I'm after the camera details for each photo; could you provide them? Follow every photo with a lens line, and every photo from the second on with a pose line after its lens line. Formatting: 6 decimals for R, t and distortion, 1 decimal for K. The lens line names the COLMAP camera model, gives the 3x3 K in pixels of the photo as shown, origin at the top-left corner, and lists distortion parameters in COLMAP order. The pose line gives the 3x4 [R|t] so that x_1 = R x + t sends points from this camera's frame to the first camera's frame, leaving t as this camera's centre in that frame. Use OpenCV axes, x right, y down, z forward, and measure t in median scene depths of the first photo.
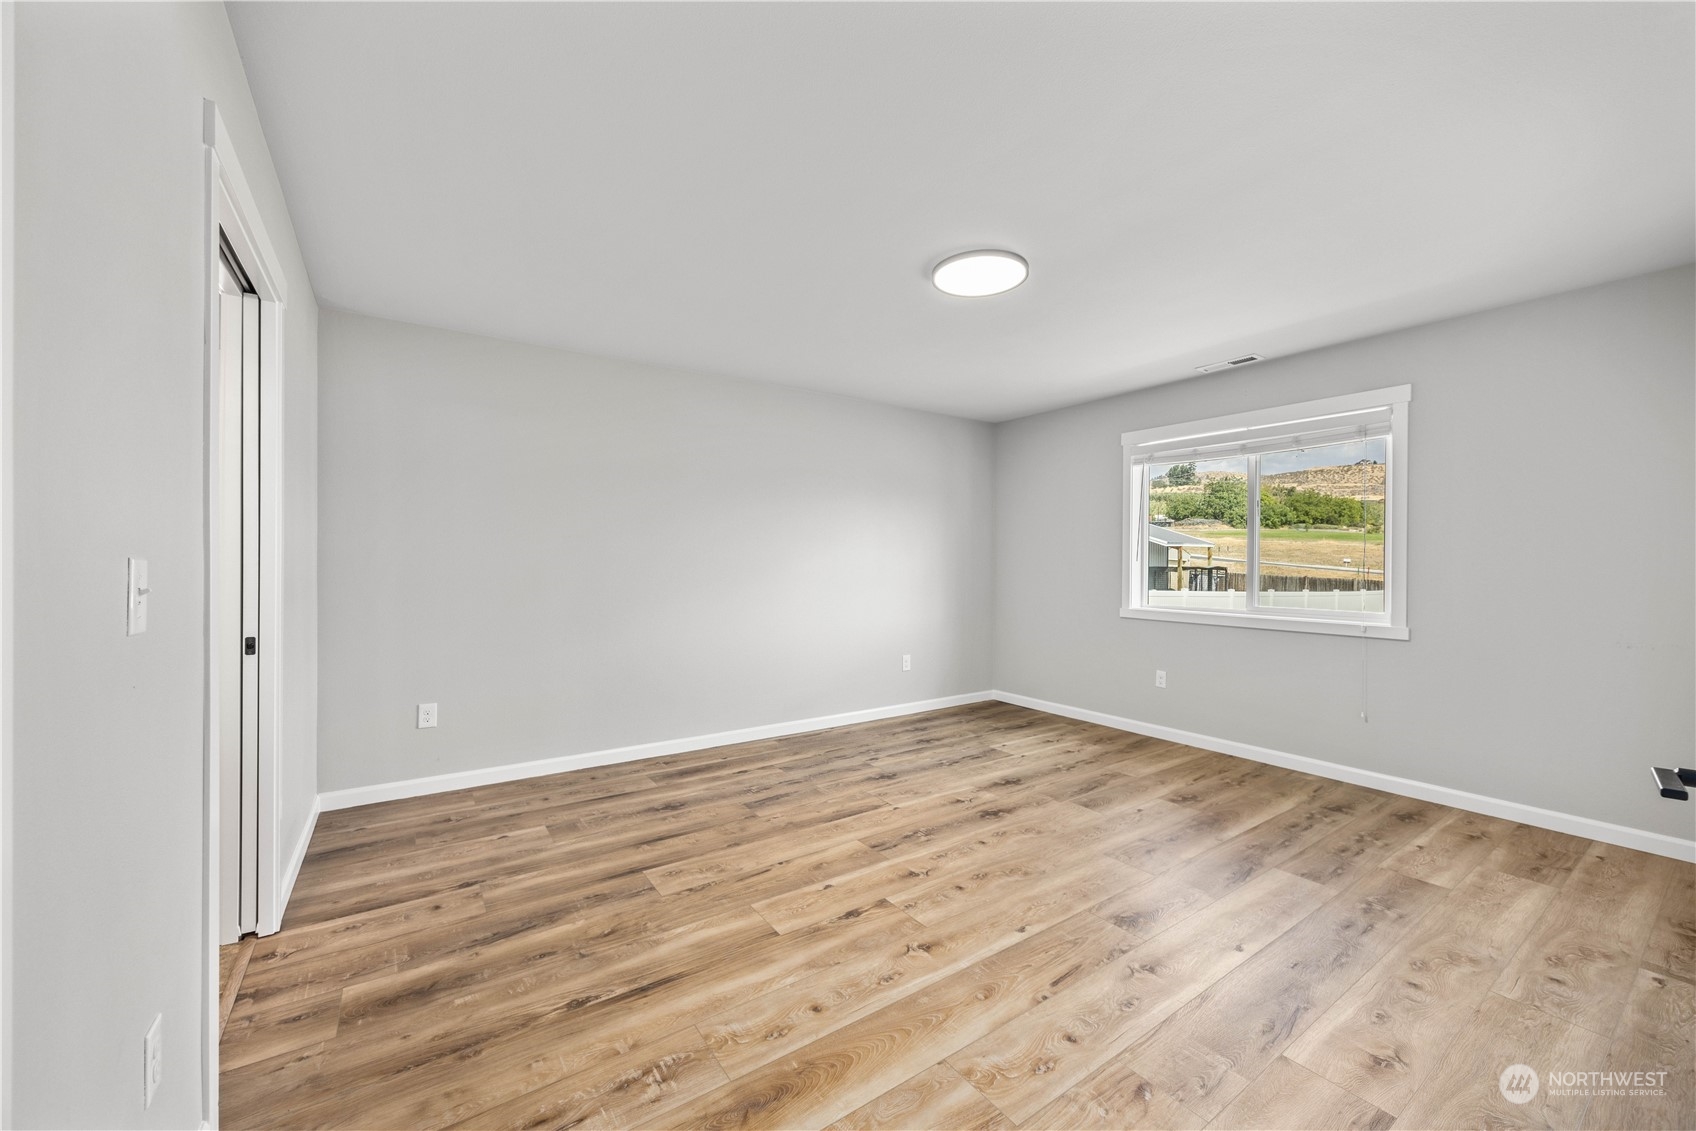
lens RADIAL K [[648.9, 0, 843.8], [0, 648.9, 563.1], [0, 0, 1]] dist [-0.003851, -0.000204]
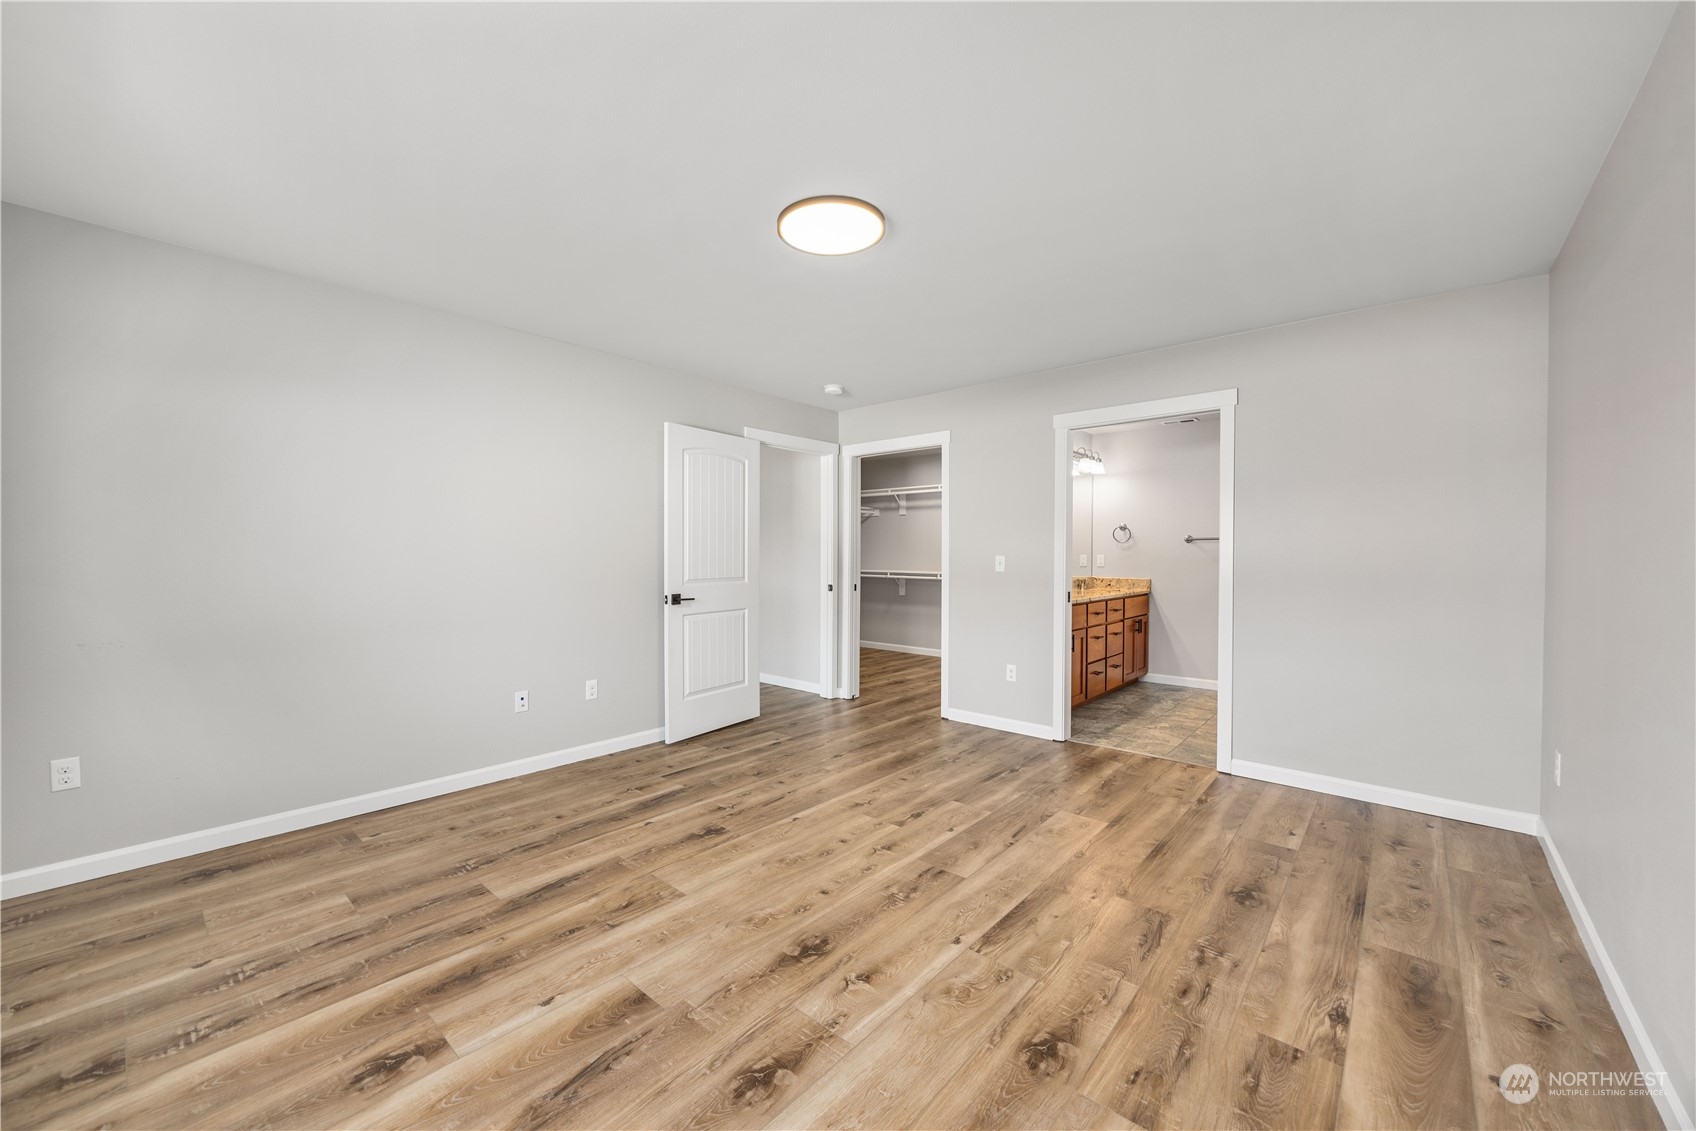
lens RADIAL K [[648.9, 0, 843.8], [0, 648.9, 563.1], [0, 0, 1]] dist [-0.003851, -0.000204]
pose [[-0.969415, -0.005168, -0.245372, 0.402666], [-0.007649, 0.999929, 0.009157, 0.000860], [0.245307, 0.010754, -0.969386, 1.840676]]
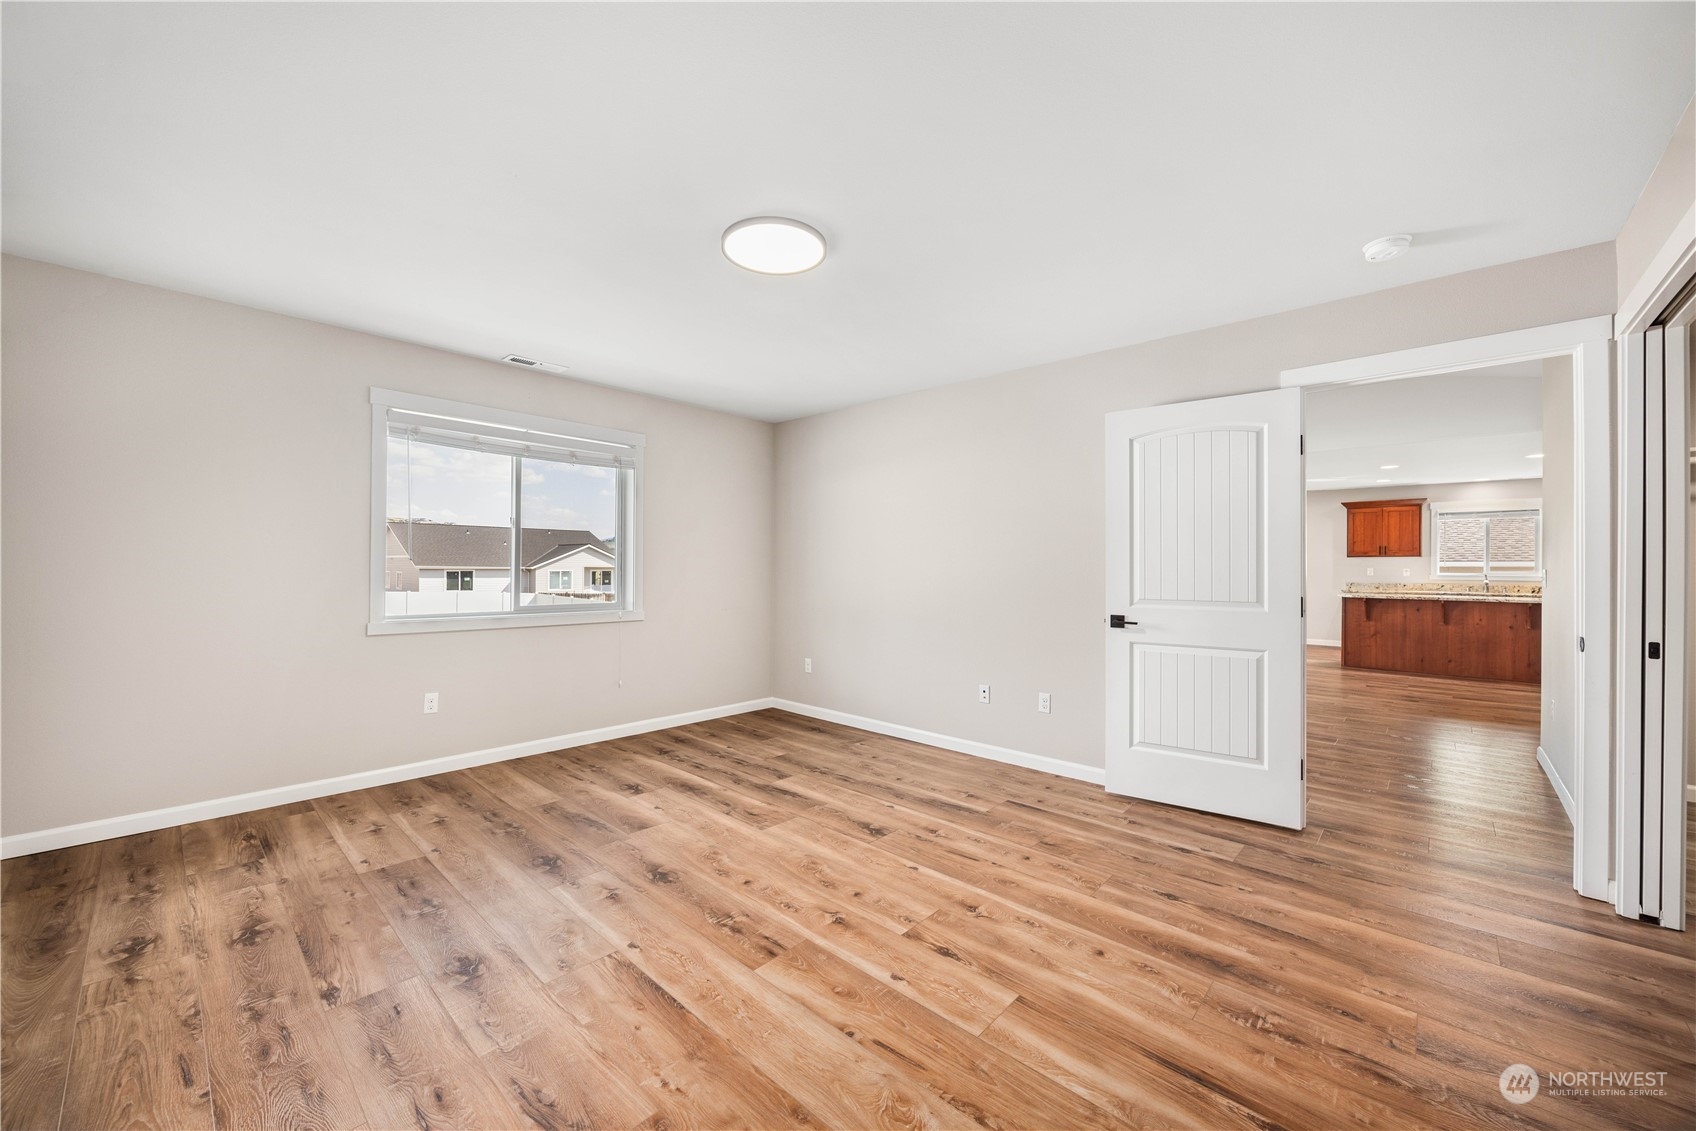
lens RADIAL K [[640.9, 0, 834.7], [0, 640.9, 568.5], [0, 0, 1]] dist [-0.002043, -0.000281]
pose [[-0.212220, -0.008421, 0.977186, -0.675627], [-0.010387, 0.999926, 0.006361, -0.004931], [-0.977167, -0.008800, -0.212292, 1.092143]]
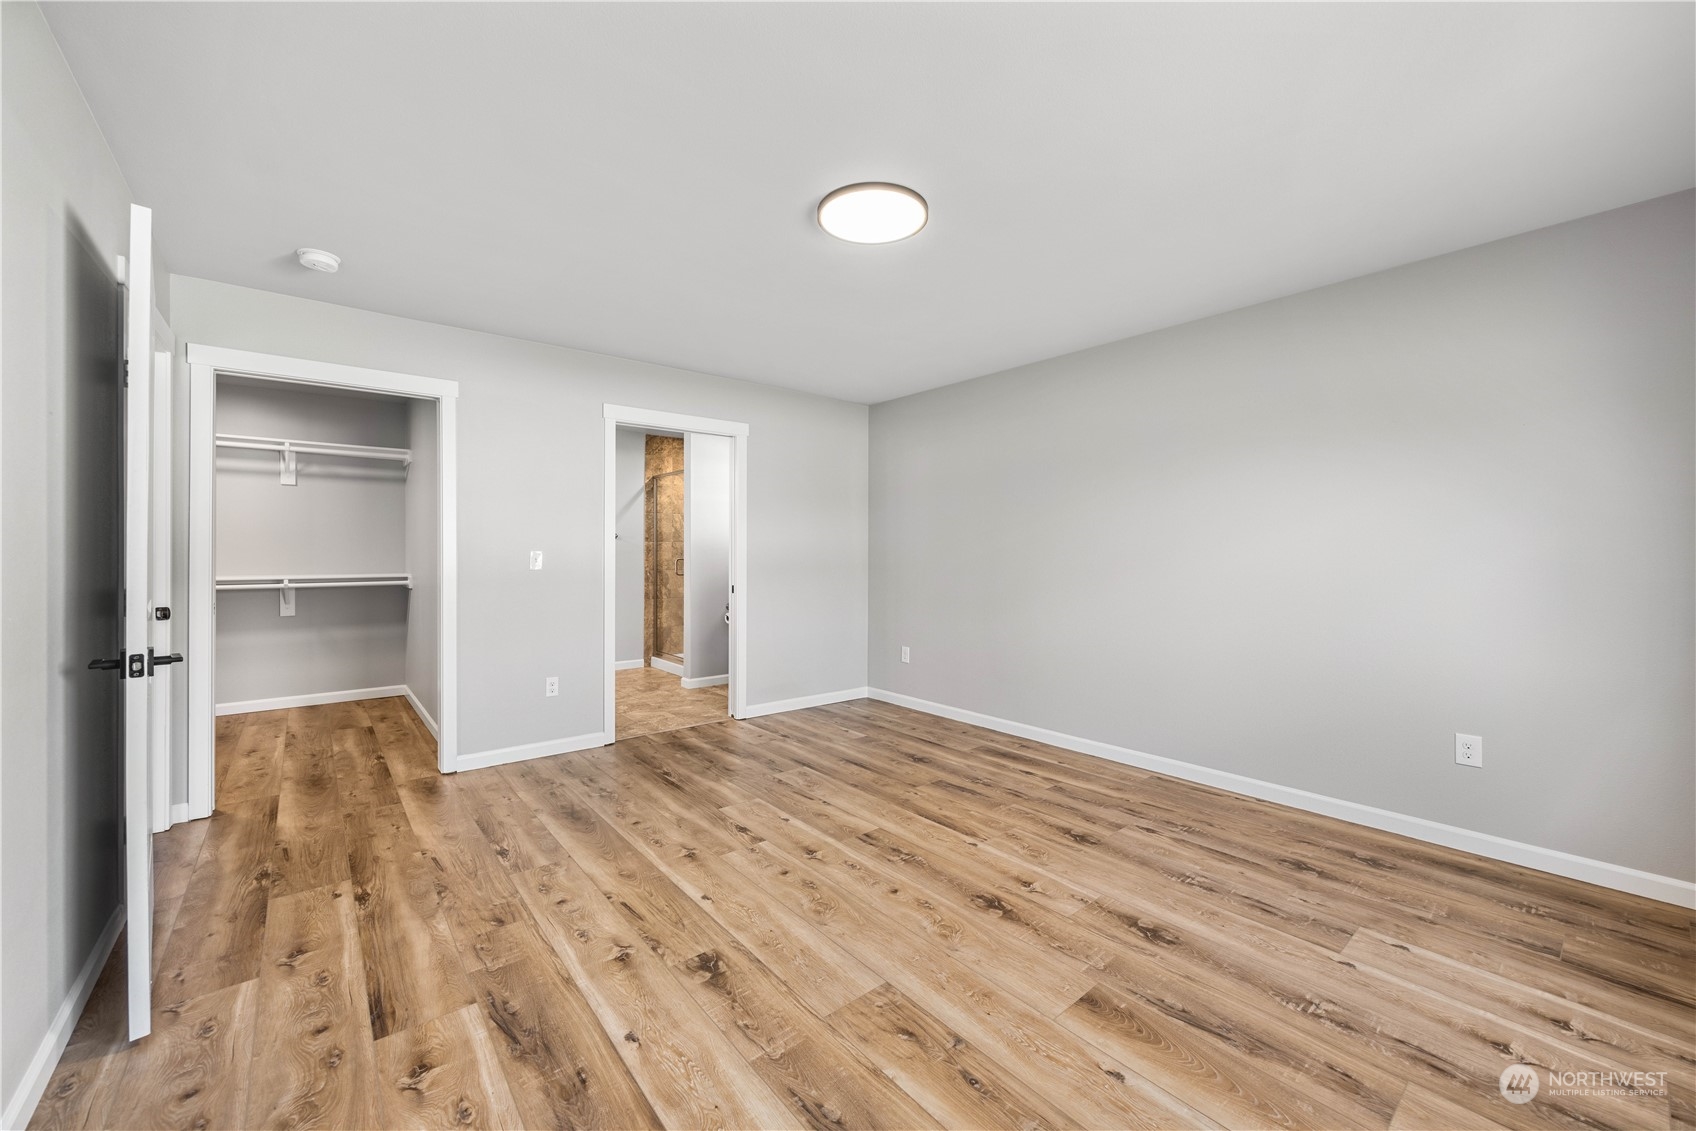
lens RADIAL K [[648.9, 0, 843.8], [0, 648.9, 563.1], [0, 0, 1]] dist [-0.003851, -0.000204]
pose [[0.089101, 0.011566, -0.995955, 1.046166], [-0.001603, 0.999933, 0.011469, 0.002739], [0.996021, 0.000575, 0.089114, 0.877073]]
